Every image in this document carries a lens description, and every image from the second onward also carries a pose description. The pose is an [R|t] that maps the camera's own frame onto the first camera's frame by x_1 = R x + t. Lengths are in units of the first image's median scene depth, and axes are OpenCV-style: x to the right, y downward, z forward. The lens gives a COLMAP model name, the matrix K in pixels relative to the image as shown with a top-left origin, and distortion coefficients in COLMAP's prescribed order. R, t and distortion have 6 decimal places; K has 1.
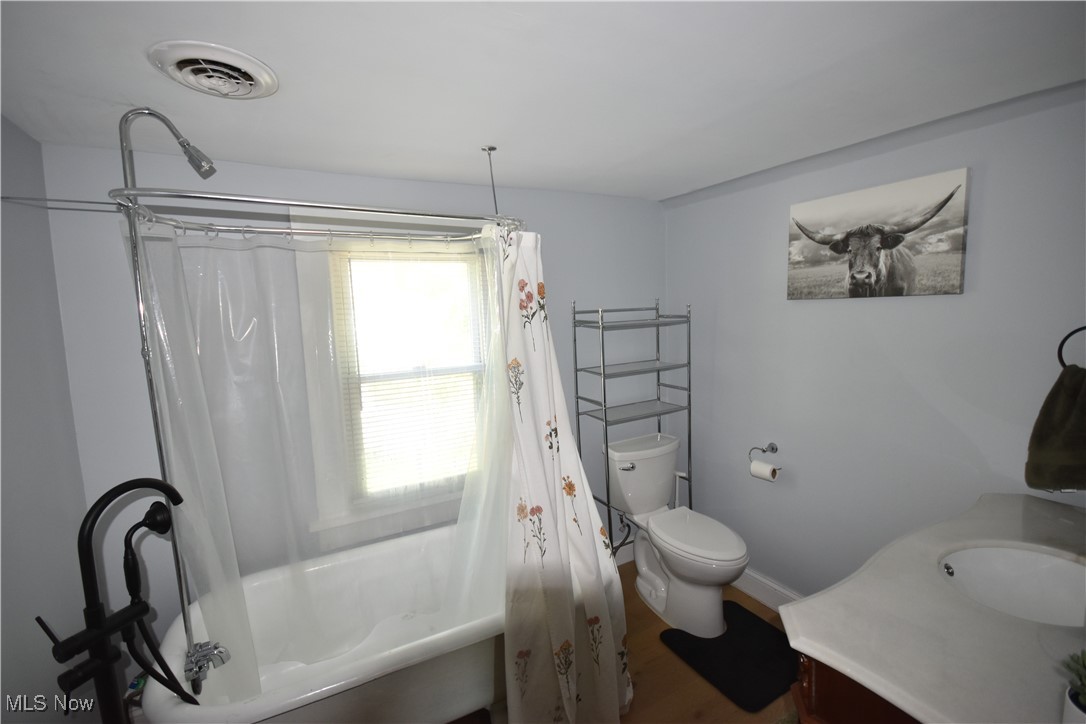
lens RADIAL K [[486.2, 0, 542.3], [0, 486.2, 363.5], [0, 0, 1]] dist [-0.004707, -0.003020]
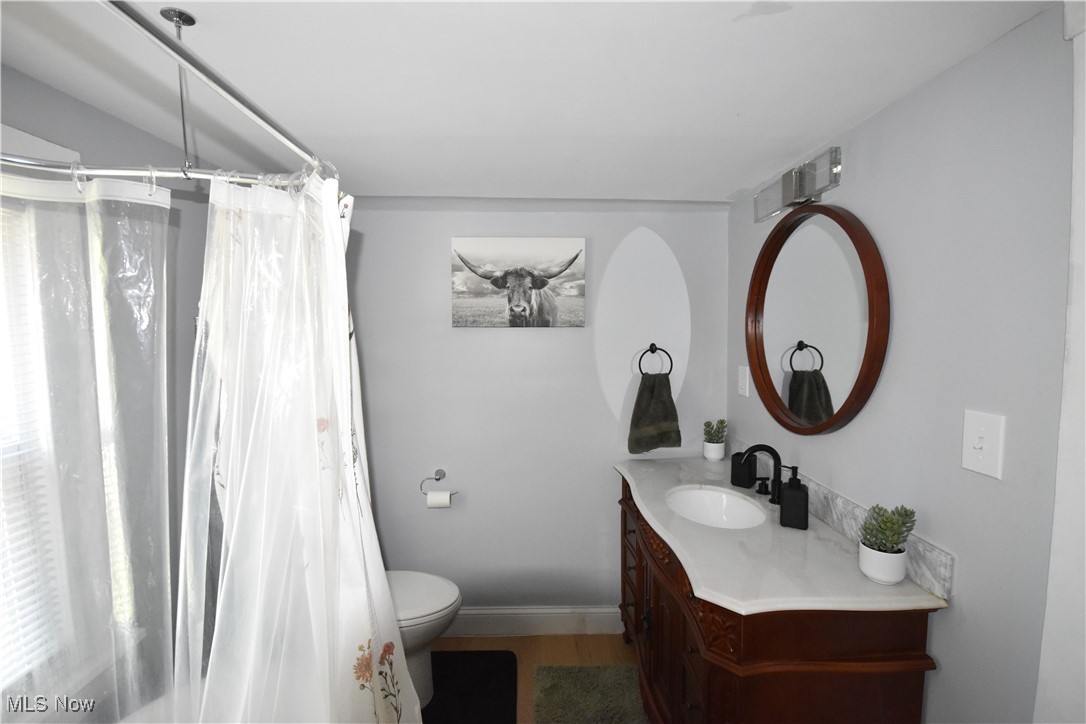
lens RADIAL K [[486.2, 0, 542.5], [0, 486.2, 358.2], [0, 0, 1]] dist [-0.004707, -0.003020]
pose [[0.462460, -0.017066, 0.886476, -0.372837], [0.084100, 0.996151, -0.024696, -0.026385], [-0.882642, 0.085974, 0.462116, 0.406289]]
